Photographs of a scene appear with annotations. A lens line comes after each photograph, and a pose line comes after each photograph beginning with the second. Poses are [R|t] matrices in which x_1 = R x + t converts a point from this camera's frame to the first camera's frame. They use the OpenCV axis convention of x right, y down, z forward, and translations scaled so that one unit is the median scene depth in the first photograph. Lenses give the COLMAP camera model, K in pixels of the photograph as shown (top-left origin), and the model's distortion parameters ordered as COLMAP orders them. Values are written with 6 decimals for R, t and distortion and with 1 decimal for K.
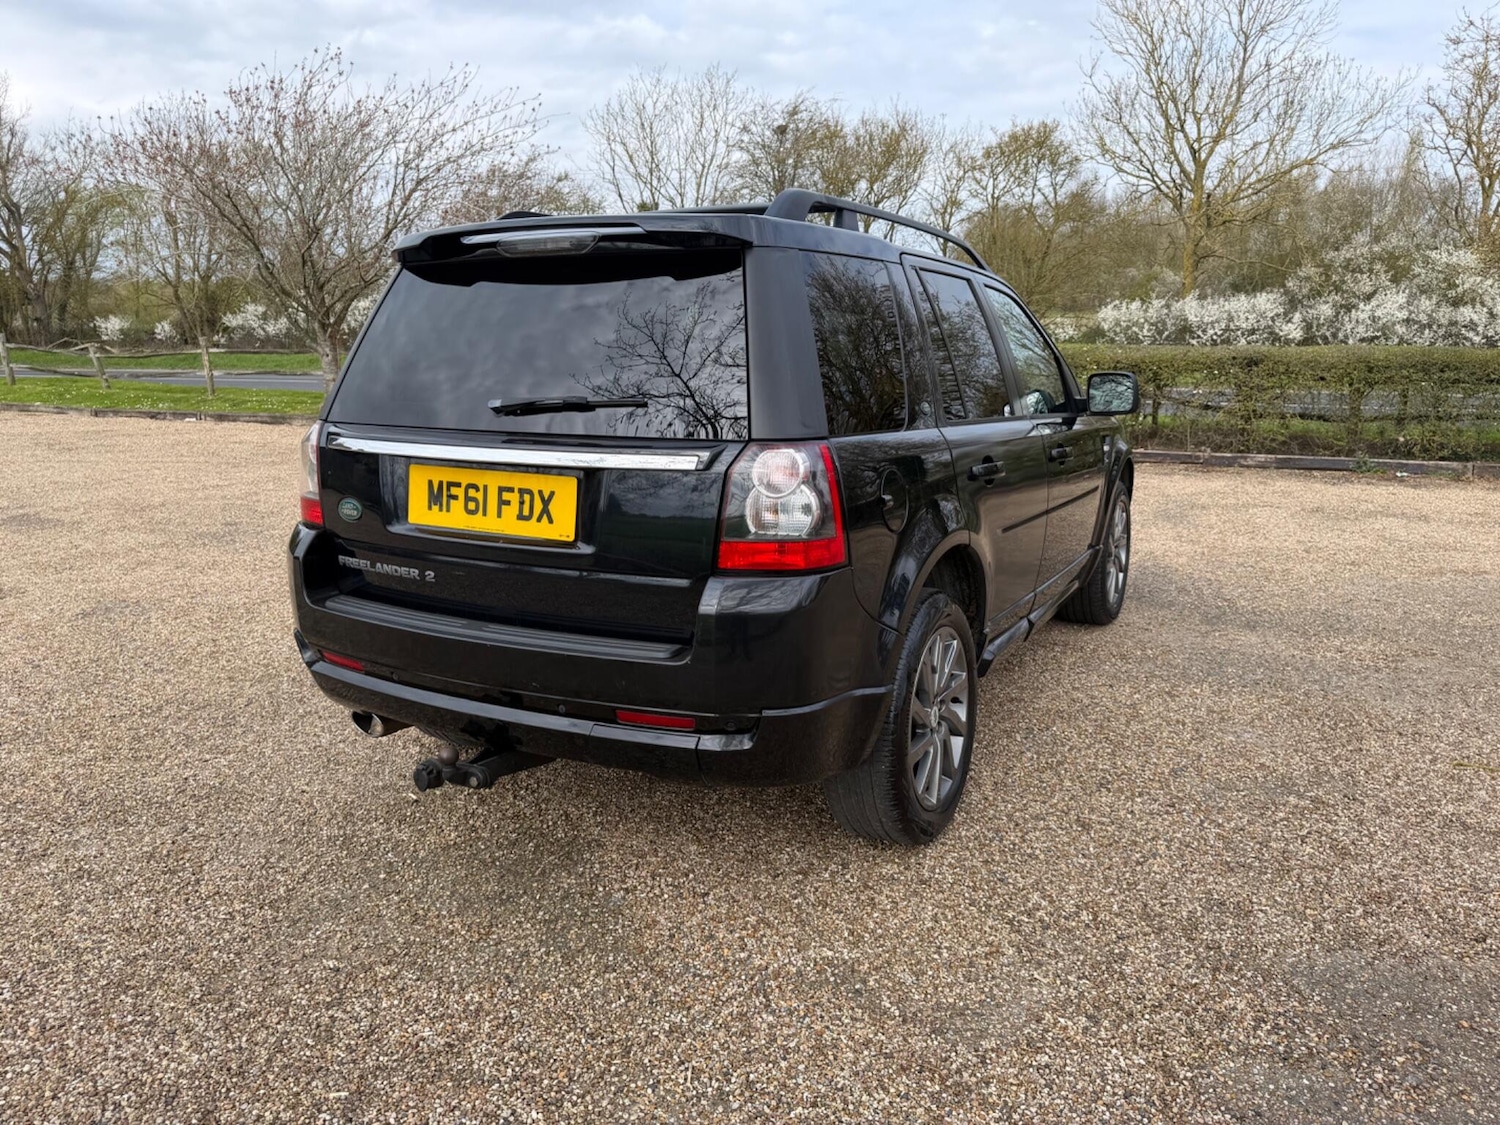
lens RADIAL K [[1057.7, 0, 750.0], [0, 1057.7, 562.5], [0, 0, 1]] dist [0.041634, -0.045523]
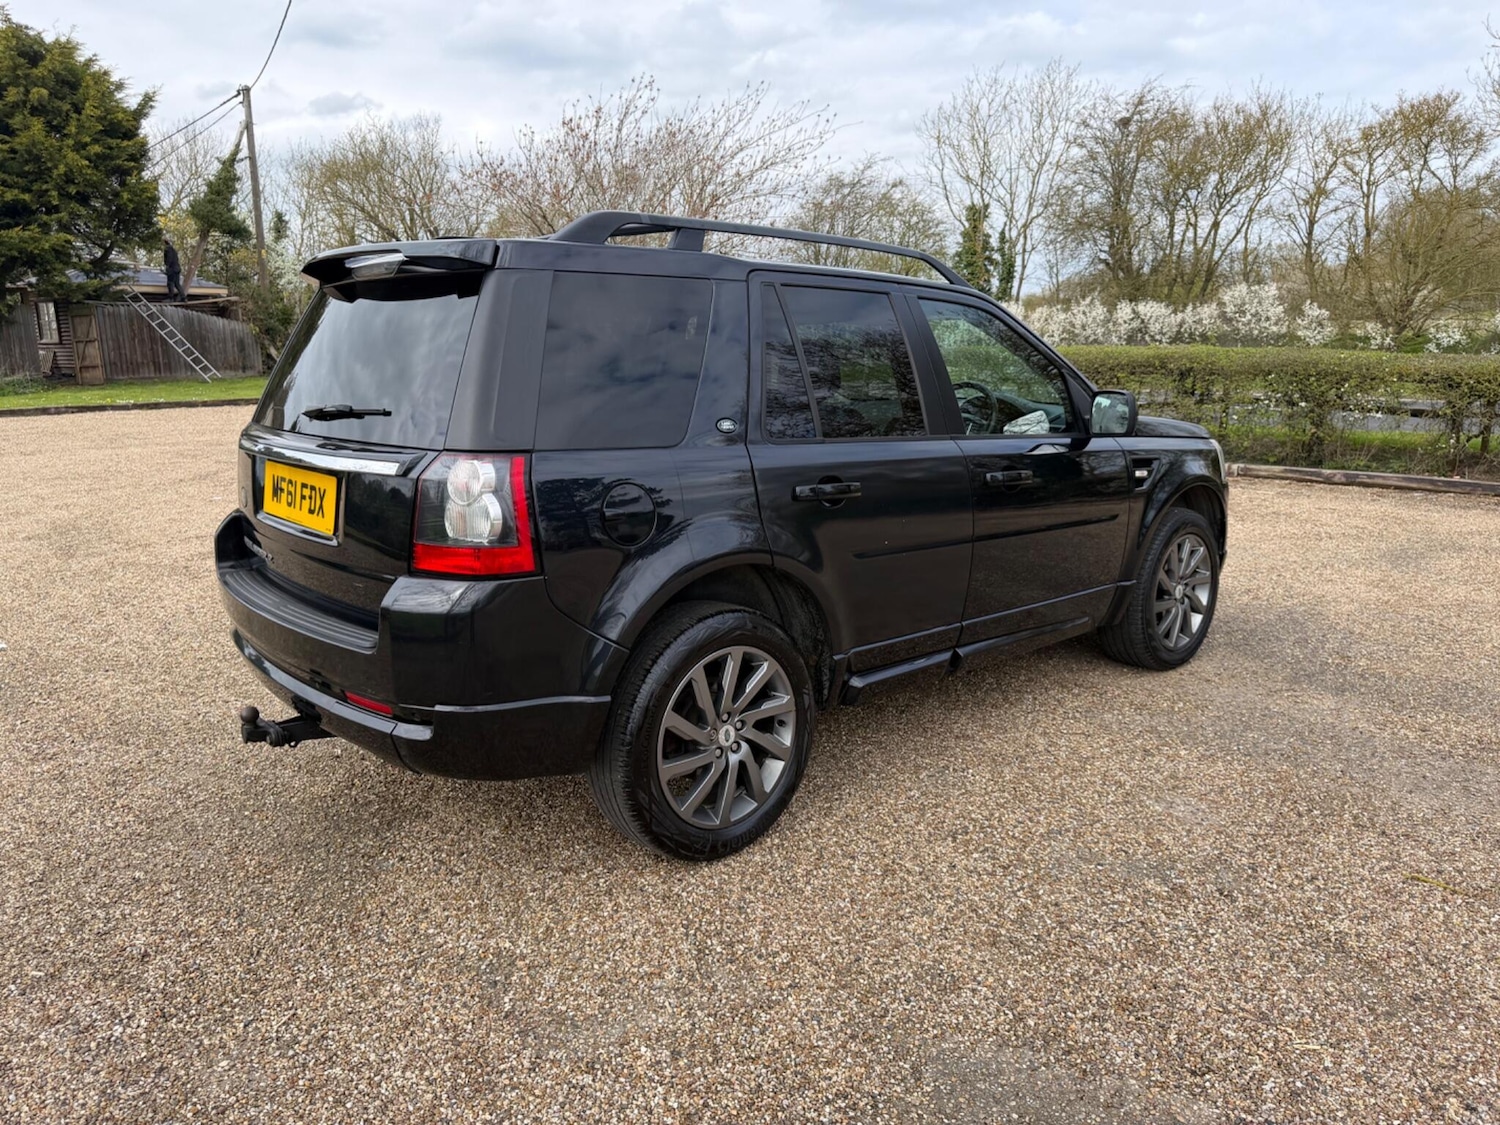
lens RADIAL K [[1057.7, 0, 750.0], [0, 1057.7, 562.5], [0, 0, 1]] dist [0.041634, -0.045523]
pose [[0.945304, 0.070762, -0.318423, 0.091106], [-0.071759, 0.997385, 0.008616, -0.004856], [0.318200, 0.014705, 0.947909, 0.012142]]
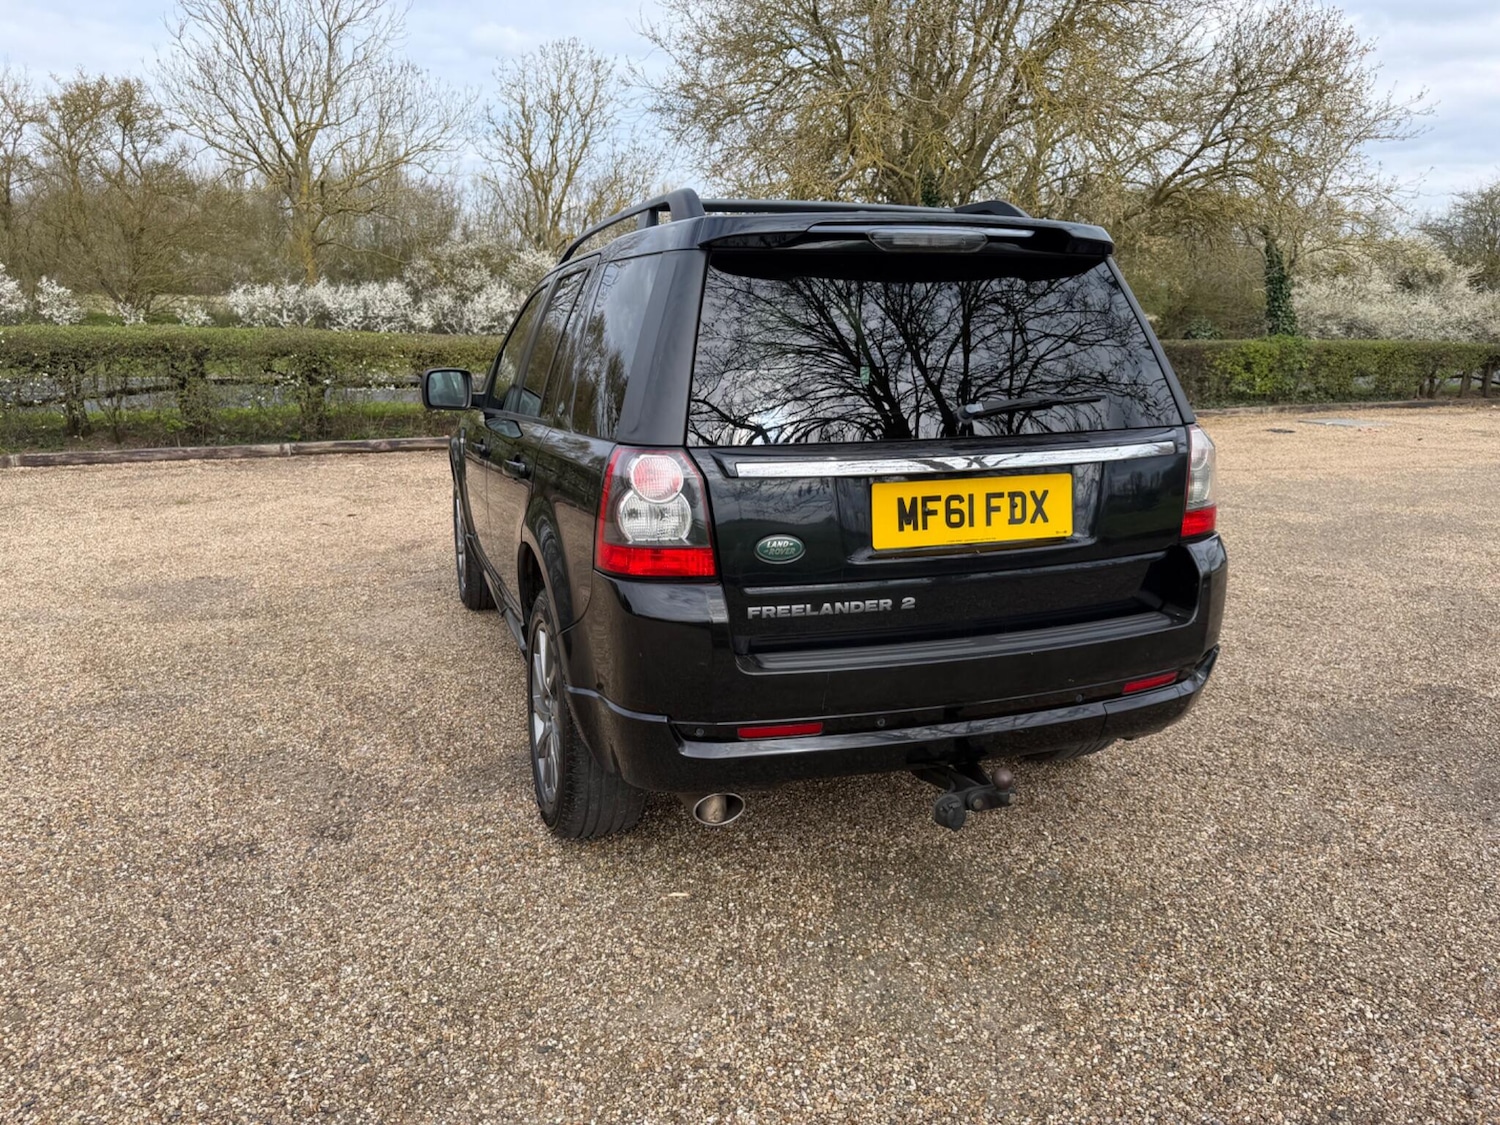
lens RADIAL K [[1056.2, 0, 750.0], [0, 1056.2, 562.5], [0, 0, 1]] dist [0.068744, -0.089733]
pose [[0.666817, -0.159945, 0.727855, -0.171471], [0.150883, 0.985444, 0.078319, -0.018482], [-0.729788, 0.057597, 0.681243, 0.078404]]
